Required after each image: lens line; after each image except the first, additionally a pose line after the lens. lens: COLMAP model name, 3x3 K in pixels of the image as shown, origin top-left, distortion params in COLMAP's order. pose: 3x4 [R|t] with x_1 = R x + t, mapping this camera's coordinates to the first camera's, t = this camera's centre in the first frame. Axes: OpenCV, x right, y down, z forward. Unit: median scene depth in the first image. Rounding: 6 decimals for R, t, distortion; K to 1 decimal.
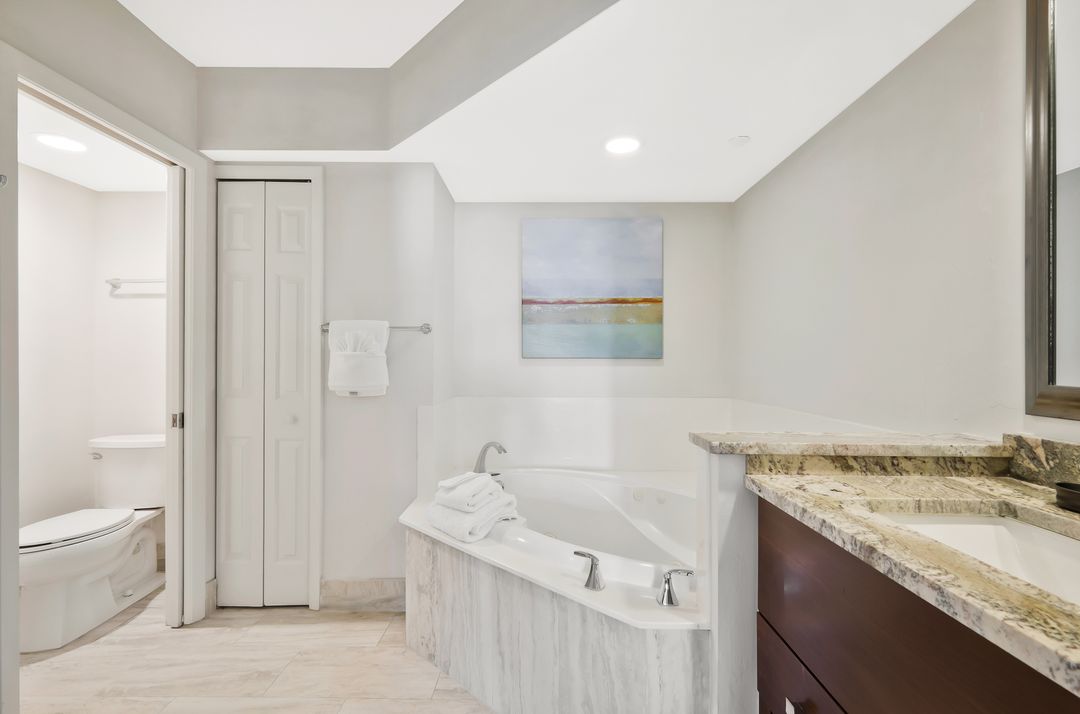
lens RADIAL K [[478.5, 0, 540.0], [0, 478.5, 357.0], [0, 0, 1]] dist [0.009100, 0.000168]
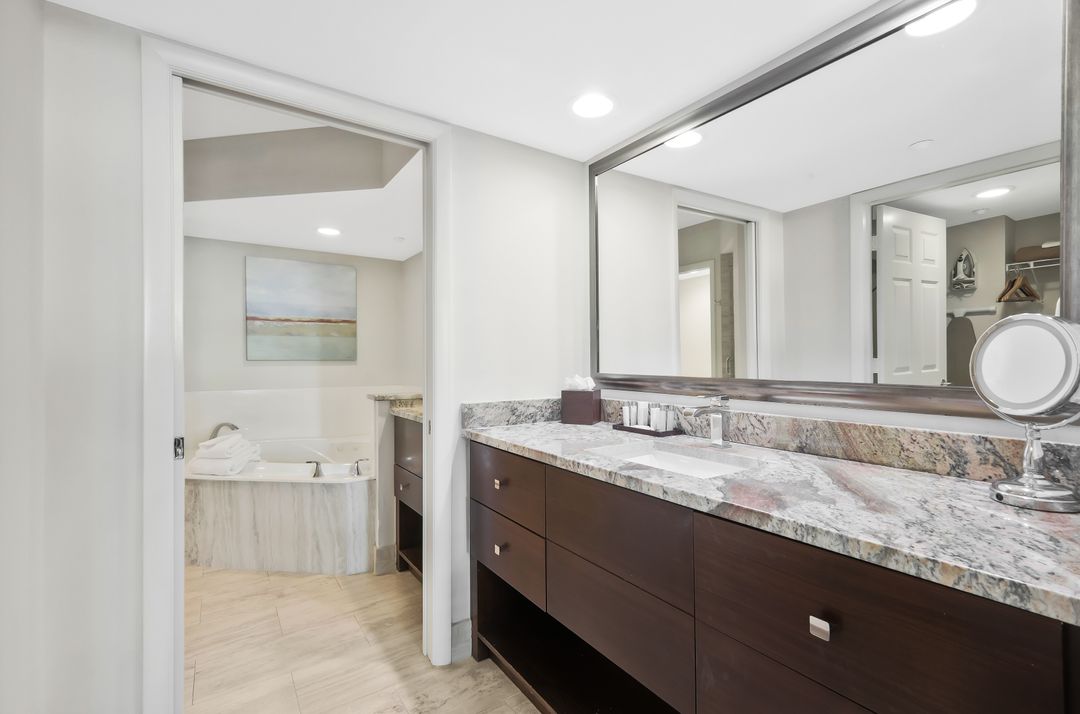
lens RADIAL K [[478.5, 0, 540.0], [0, 478.5, 357.0], [0, 0, 1]] dist [0.009100, 0.000168]
pose [[0.821549, -0.004878, 0.570118, -0.175188], [0.005970, 0.999982, -0.000046, -0.004111], [-0.570107, 0.003441, 0.821563, -0.770072]]
